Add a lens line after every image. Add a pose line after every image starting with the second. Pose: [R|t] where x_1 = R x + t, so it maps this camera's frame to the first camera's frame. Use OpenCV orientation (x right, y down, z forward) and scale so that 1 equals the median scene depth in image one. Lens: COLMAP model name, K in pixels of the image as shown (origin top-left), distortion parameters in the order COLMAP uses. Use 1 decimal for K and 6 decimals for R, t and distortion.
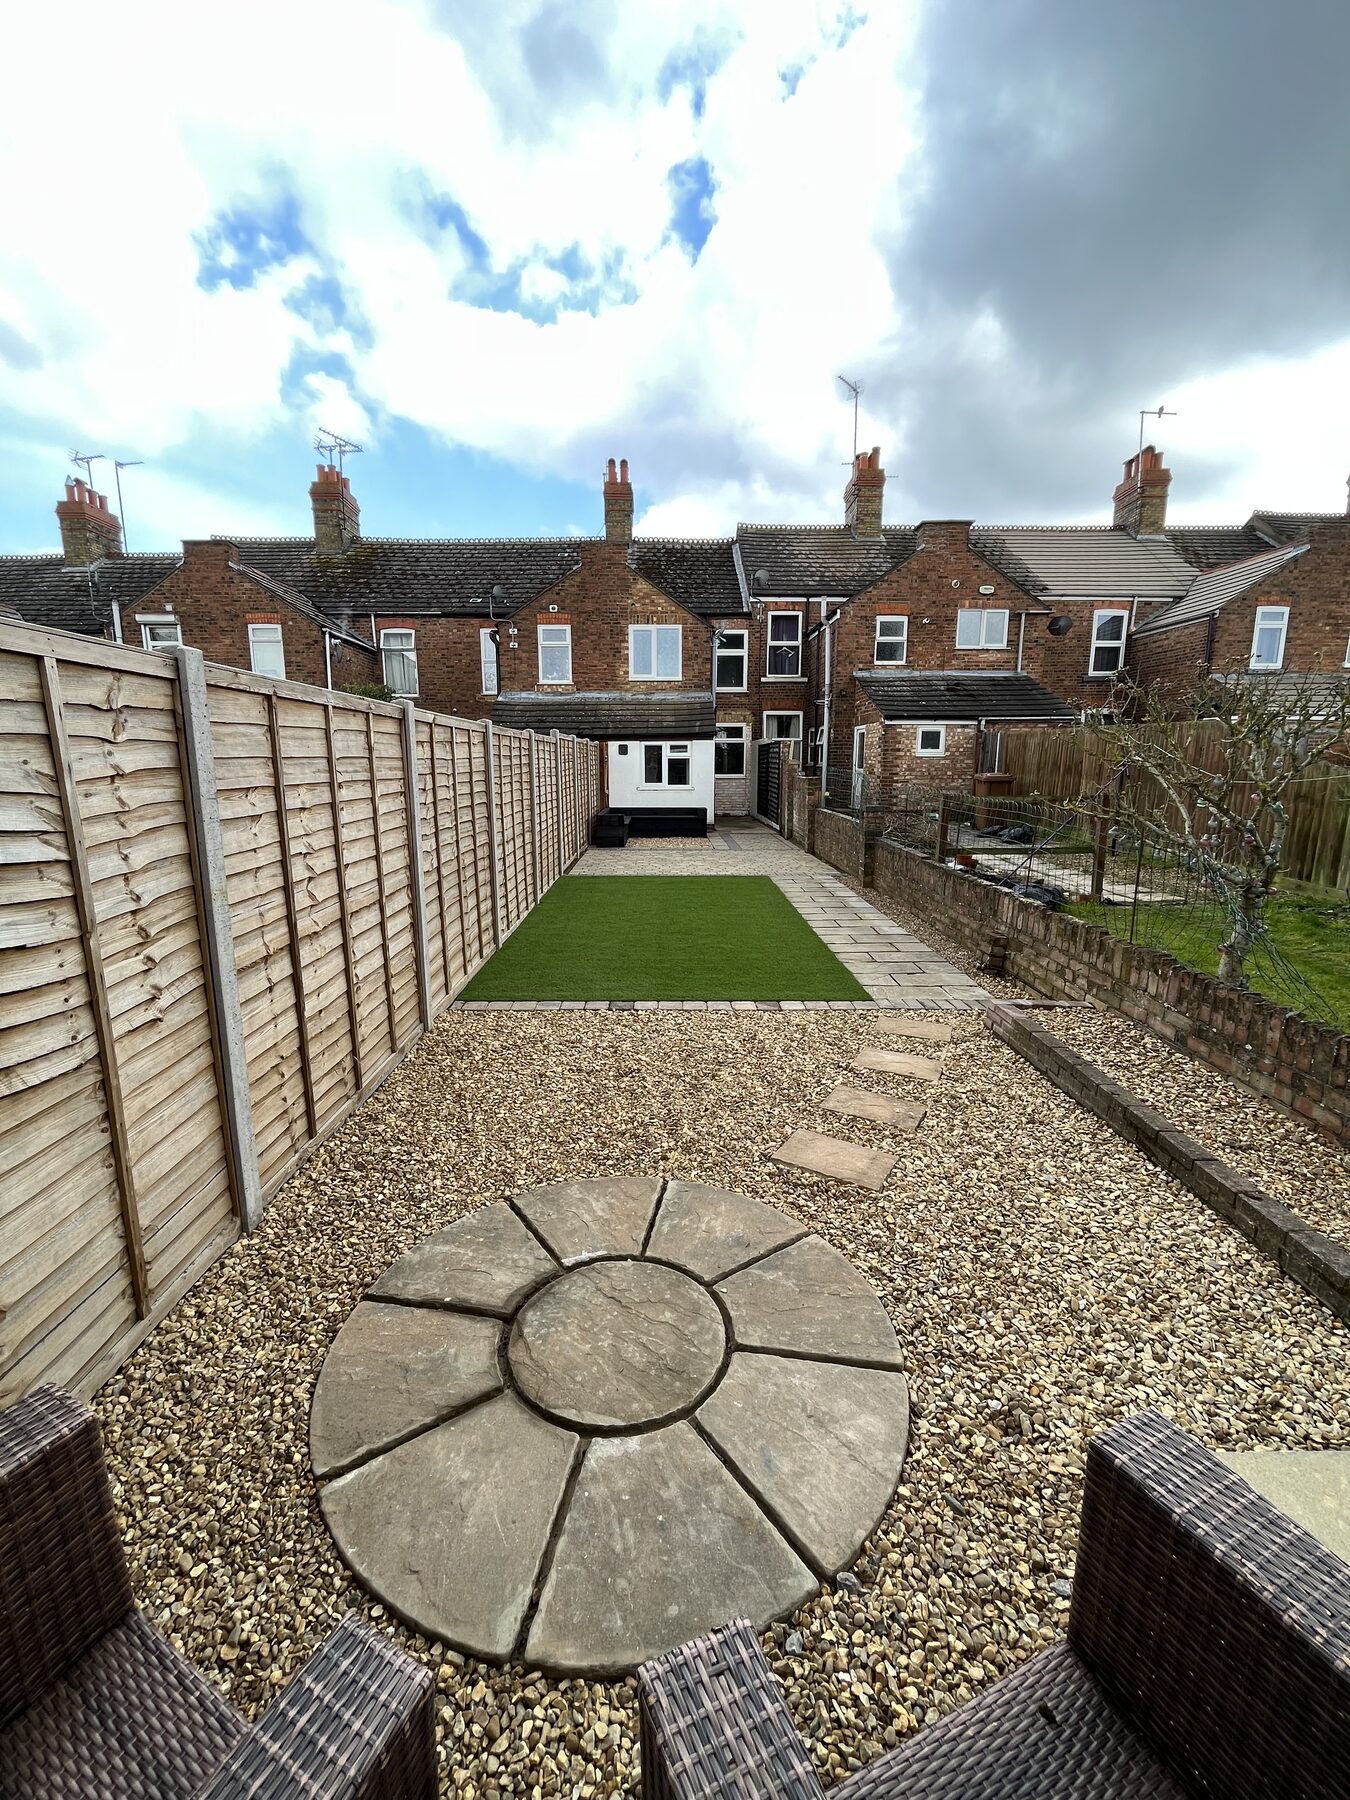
lens RADIAL K [[732.2, 0, 666.9], [0, 732.2, 897.2], [0, 0, 1]] dist [-0.000923, -0.000106]
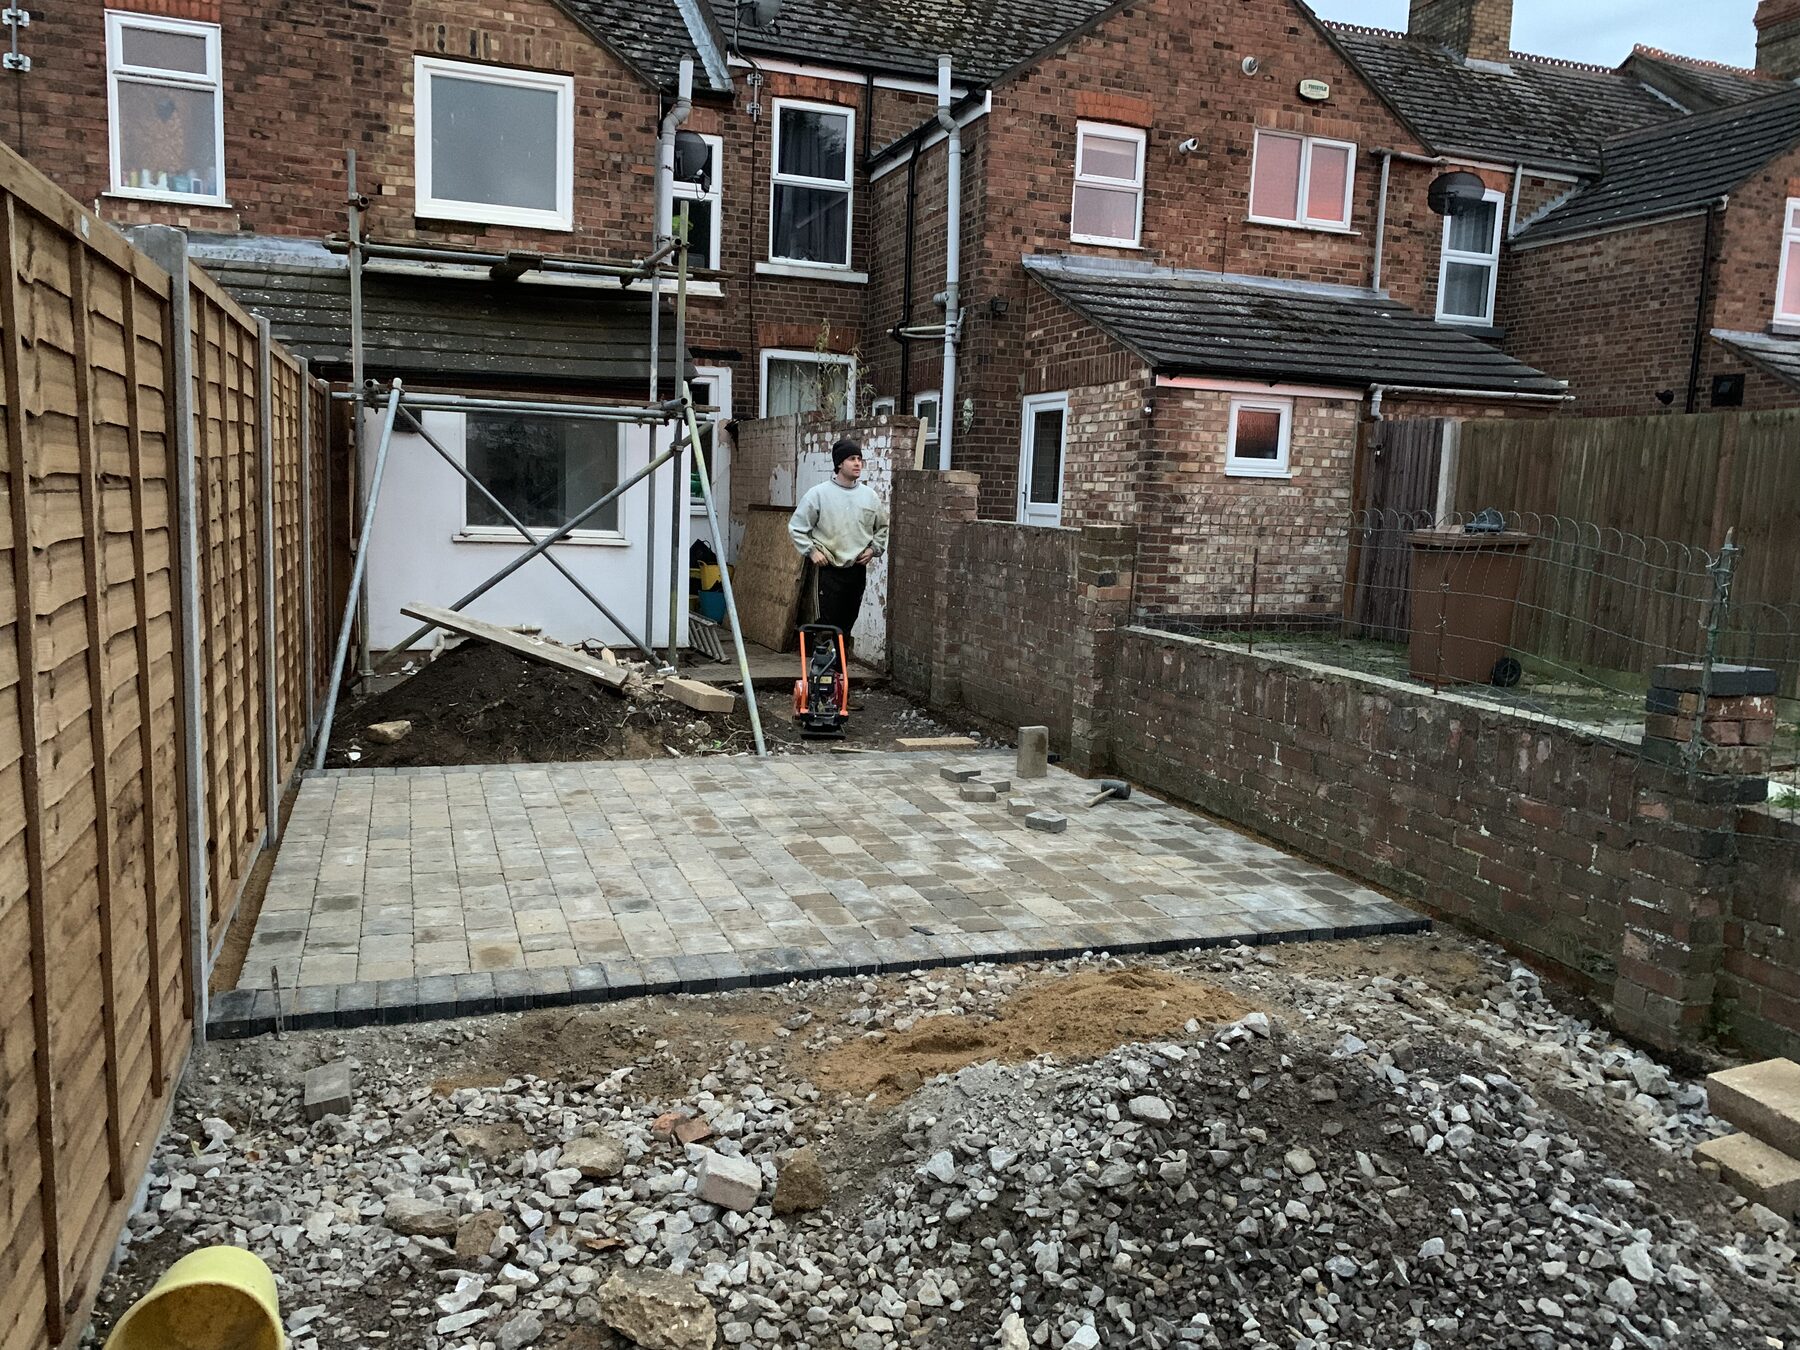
lens RADIAL K [[1373.6, 0, 894.5], [0, 1373.6, 672.8], [0, 0, 1]] dist [0.023746, -0.025593]
pose [[0.944960, -0.004932, 0.327148, -0.055482], [0.020112, 0.998871, -0.043035, -0.059466], [-0.326566, 0.047246, 0.943993, 0.367163]]
